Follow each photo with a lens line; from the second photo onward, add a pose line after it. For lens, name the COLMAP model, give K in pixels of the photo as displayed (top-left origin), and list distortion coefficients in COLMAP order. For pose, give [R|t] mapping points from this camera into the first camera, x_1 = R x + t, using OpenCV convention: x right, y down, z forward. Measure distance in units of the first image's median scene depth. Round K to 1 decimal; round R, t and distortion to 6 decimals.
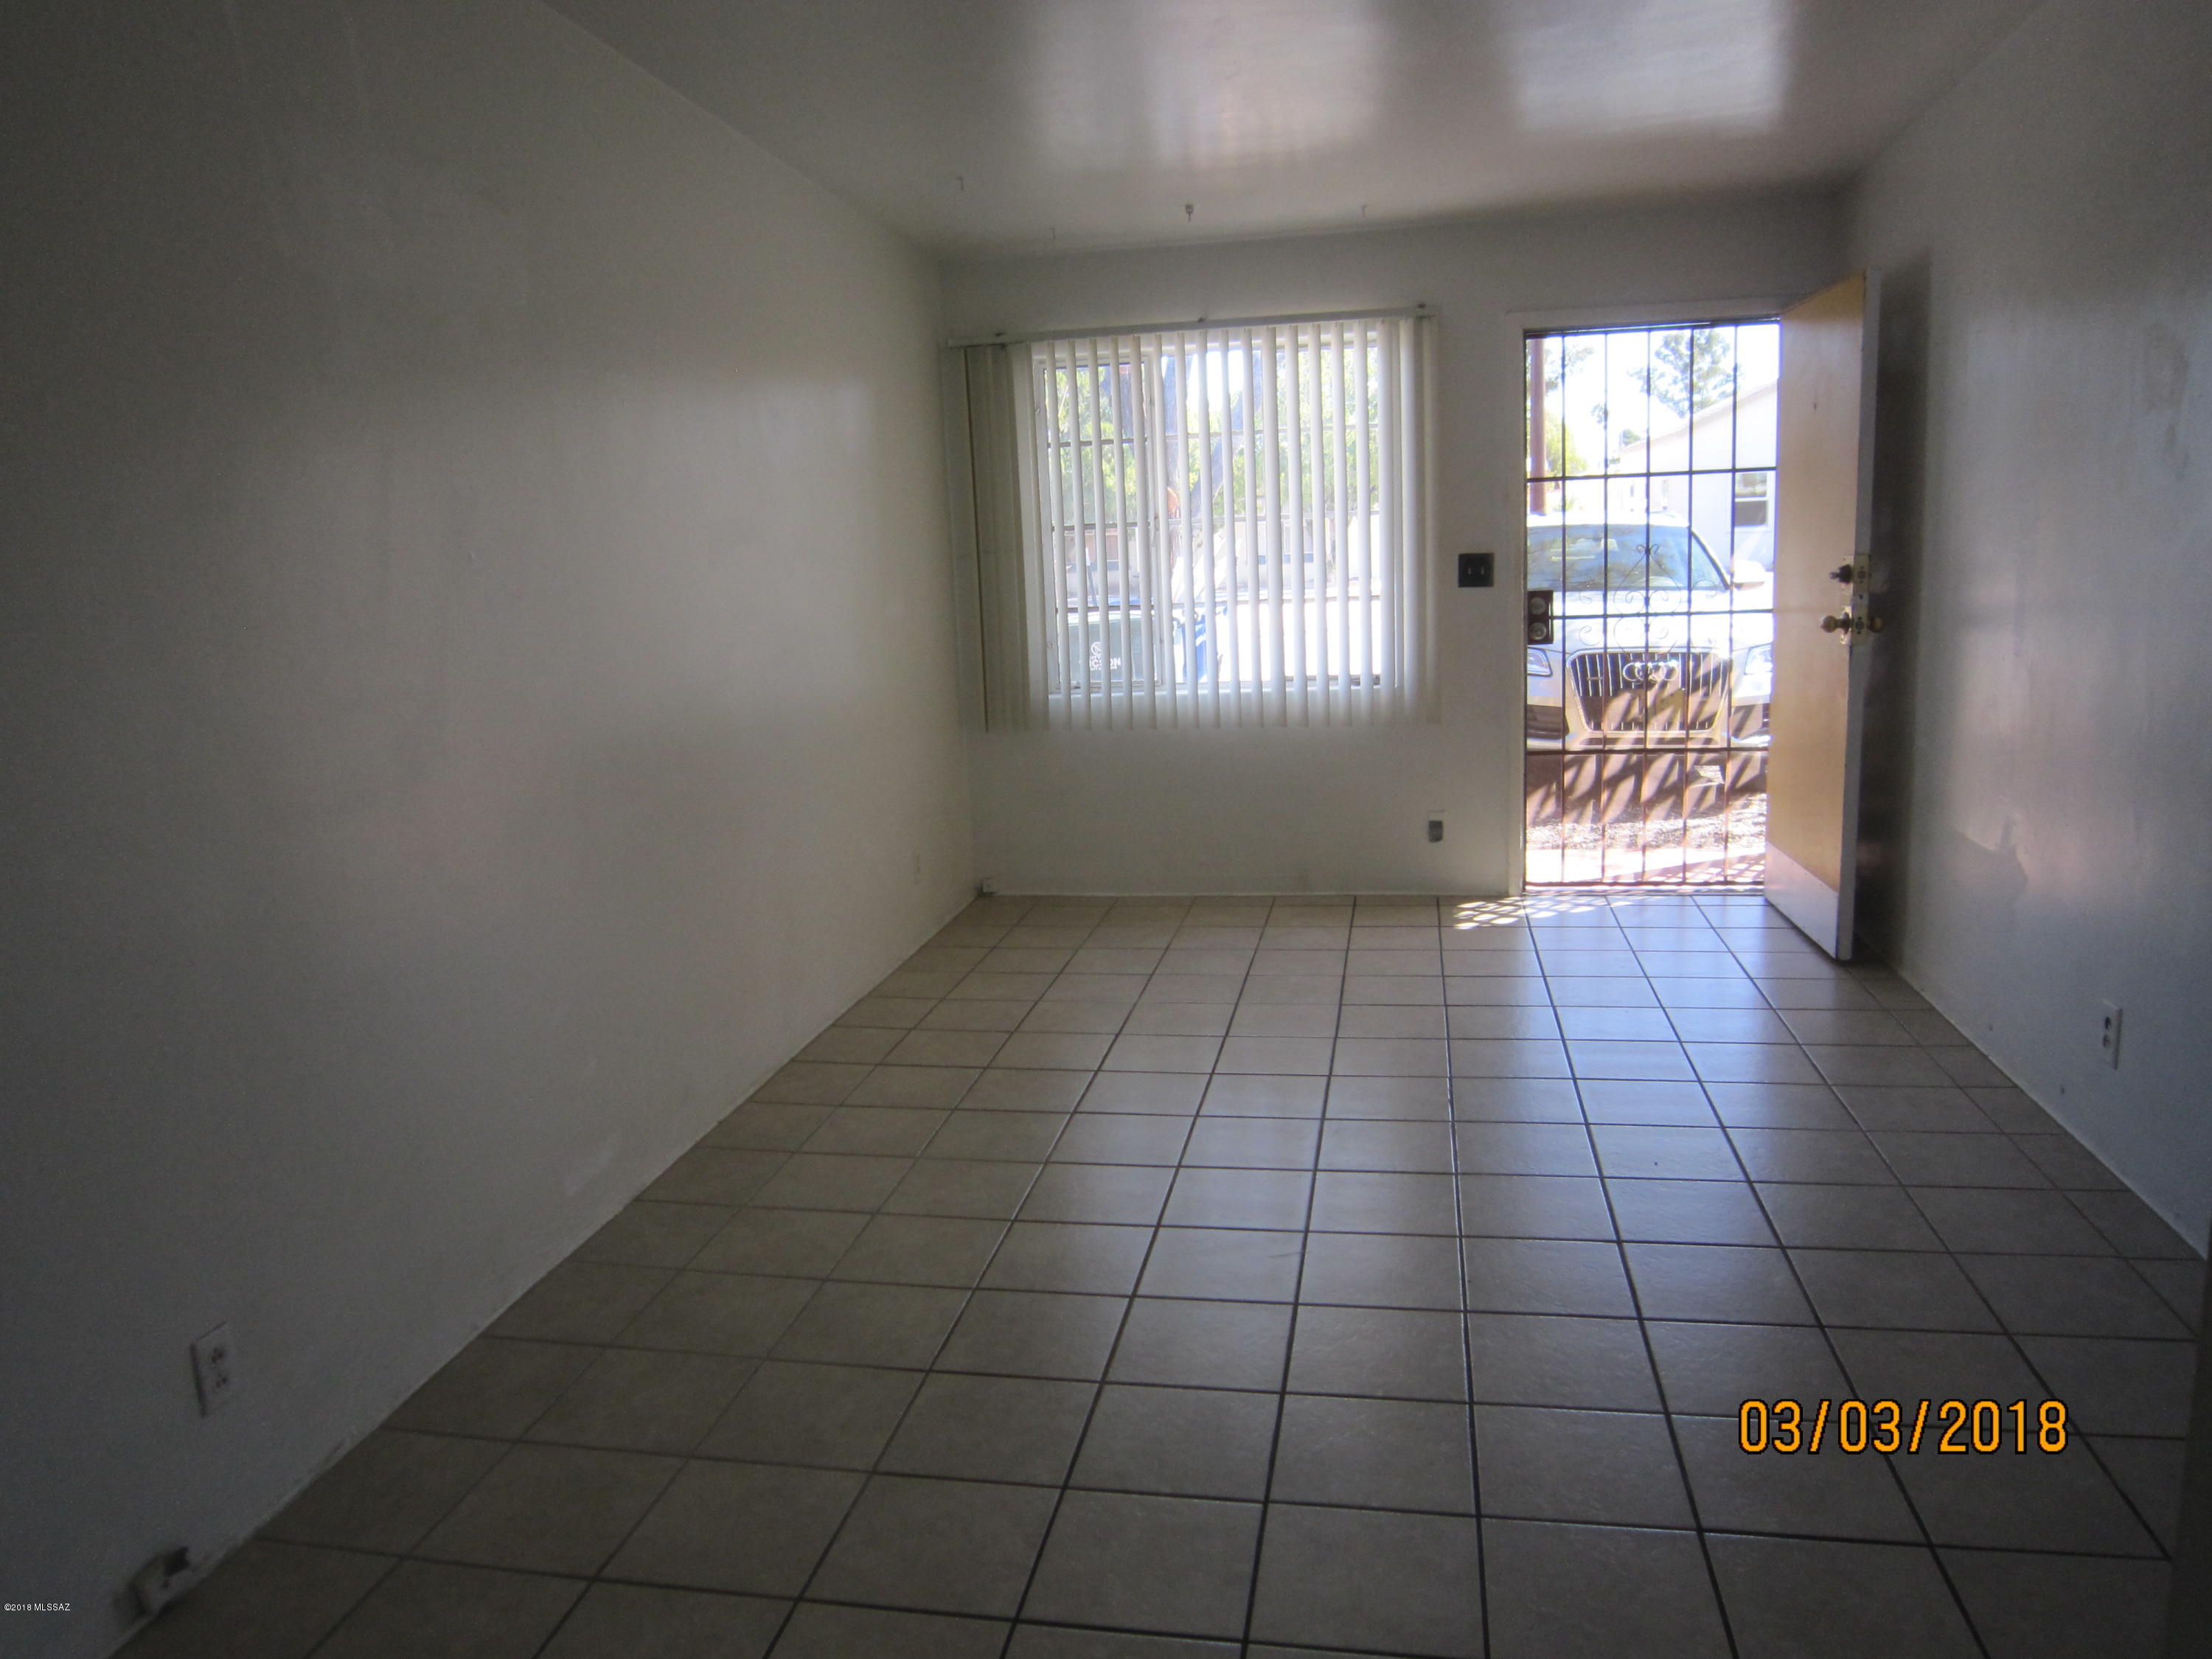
lens RADIAL K [[1581.0, 0, 1093.5], [0, 1581.0, 822.1], [0, 0, 1]] dist [-0.037257, -0.000539]
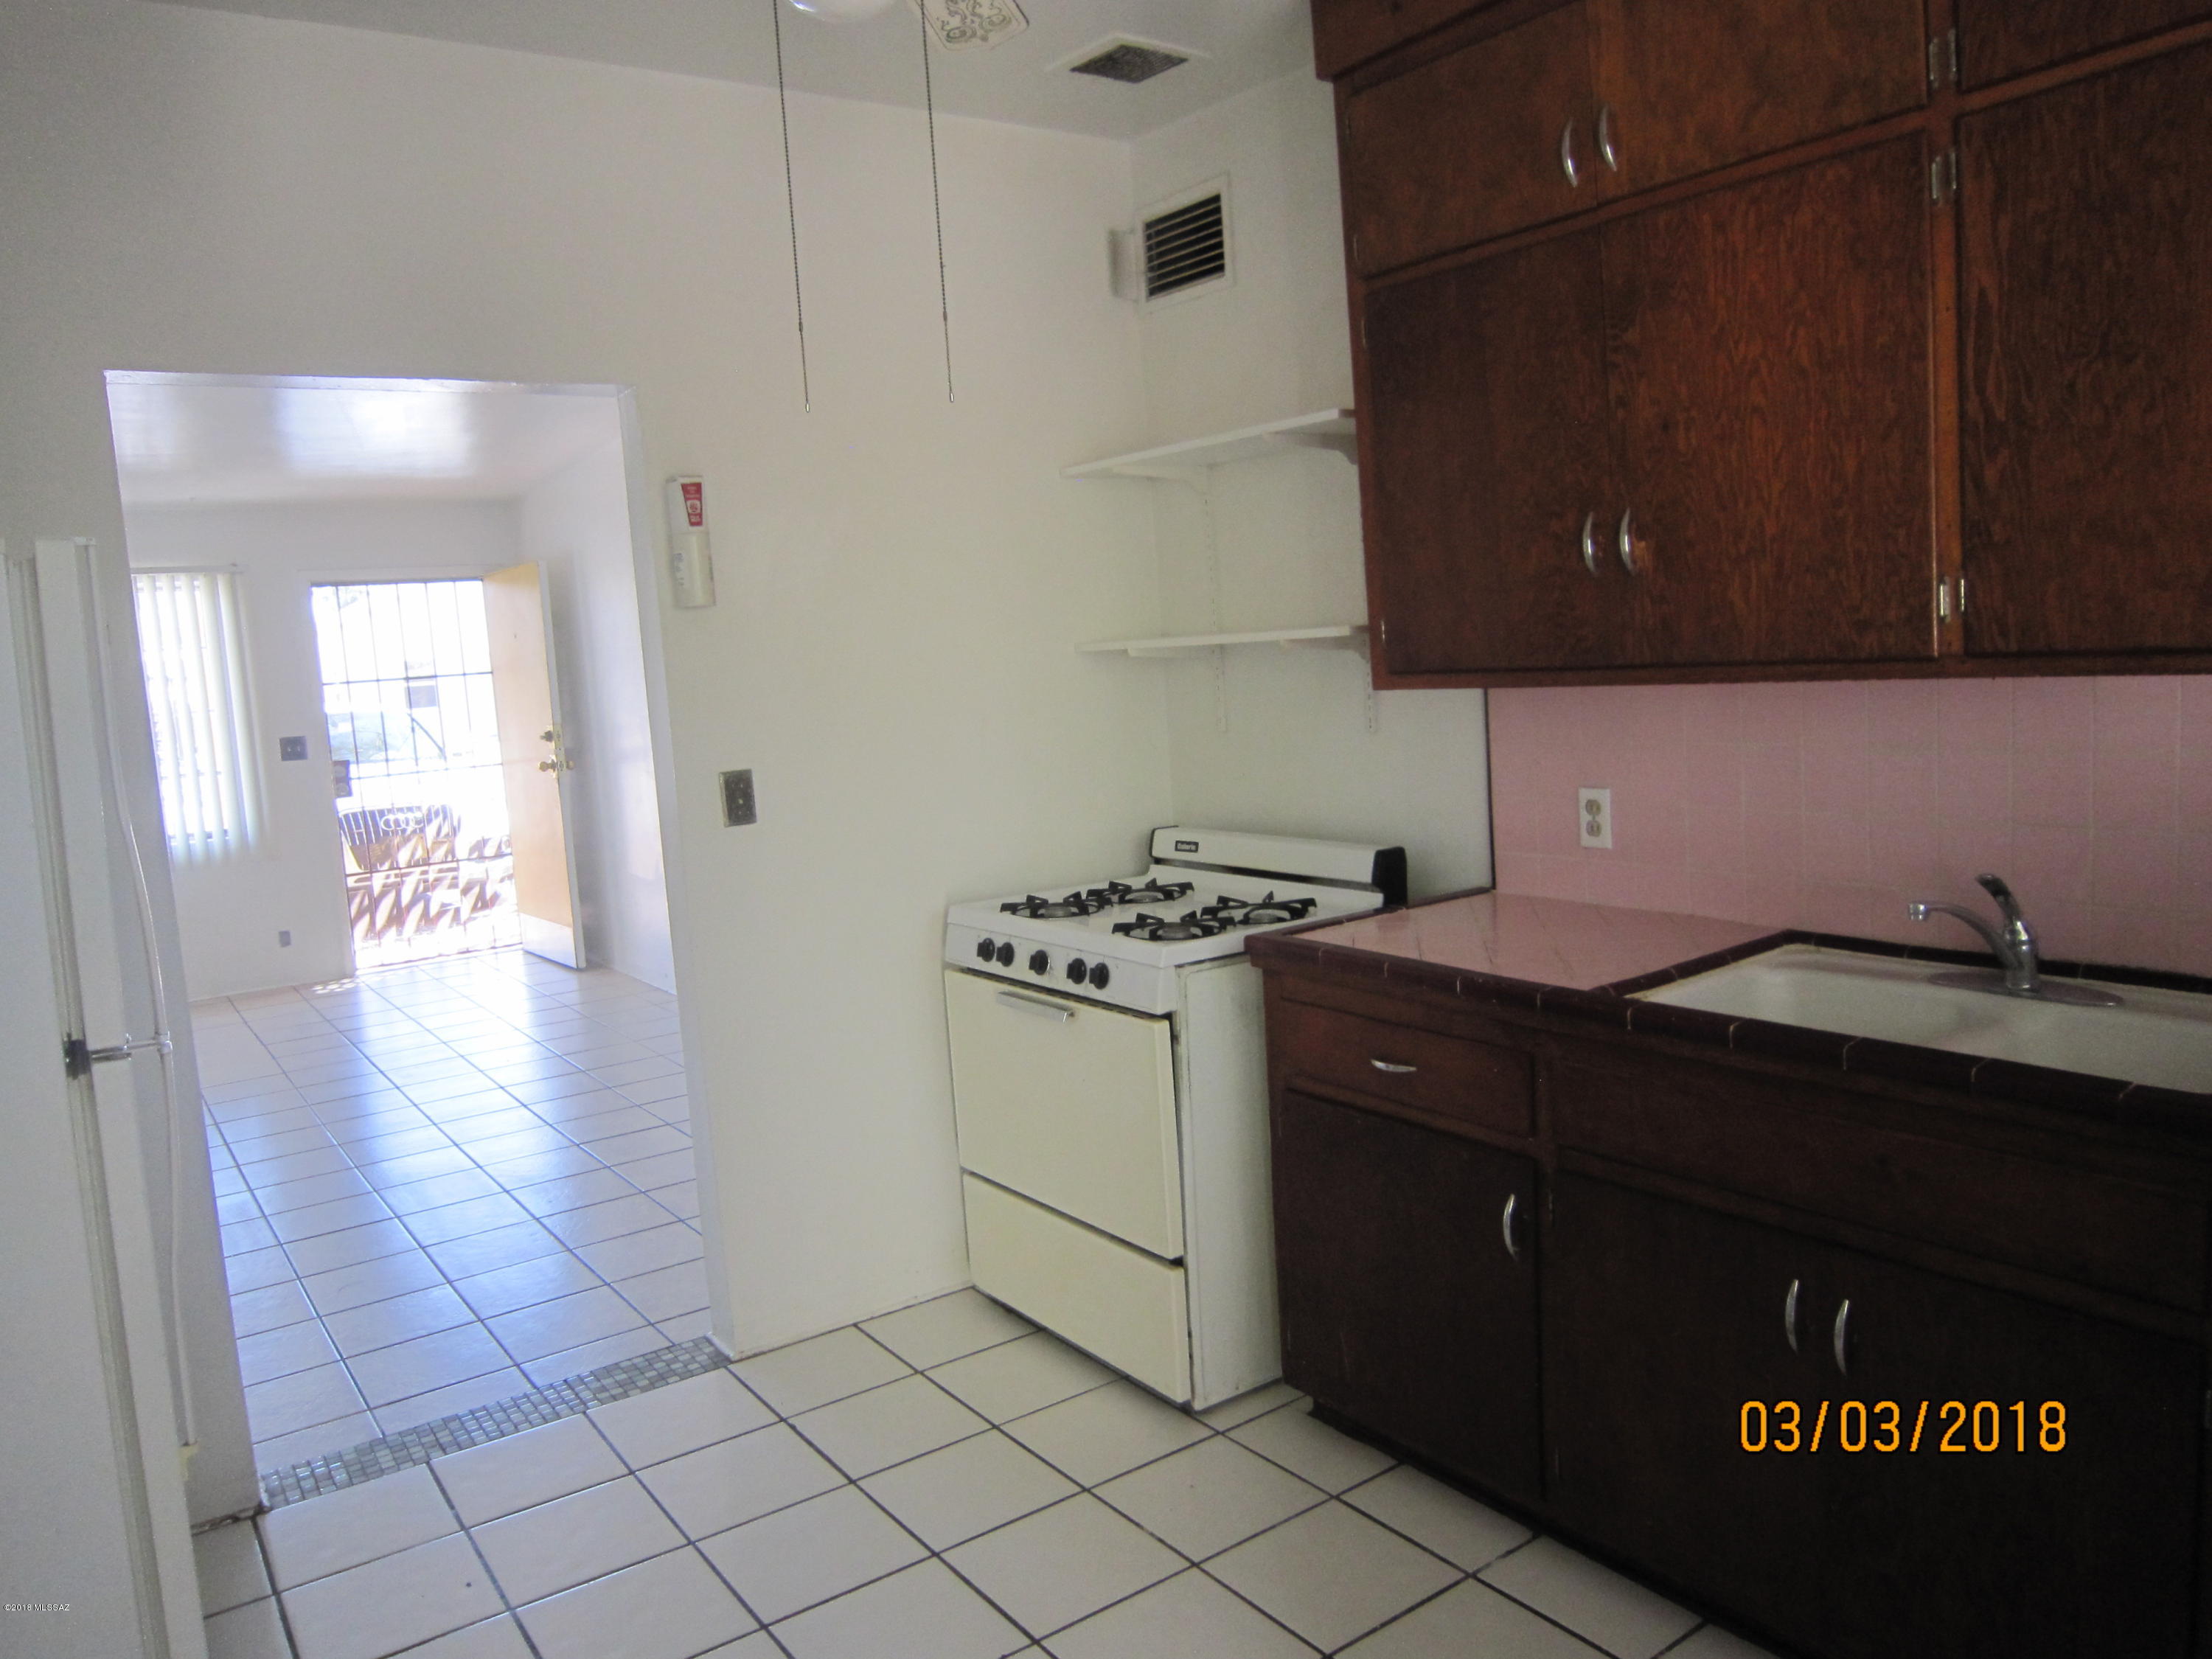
lens RADIAL K [[1581.0, 0, 1096.2], [0, 1581.0, 827.6], [0, 0, 1]] dist [-0.037257, -0.000539]
pose [[0.687691, -0.084568, 0.721061, -0.276836], [0.165038, 0.985400, -0.041829, 0.085728], [-0.706996, 0.147768, 0.691607, -0.459434]]
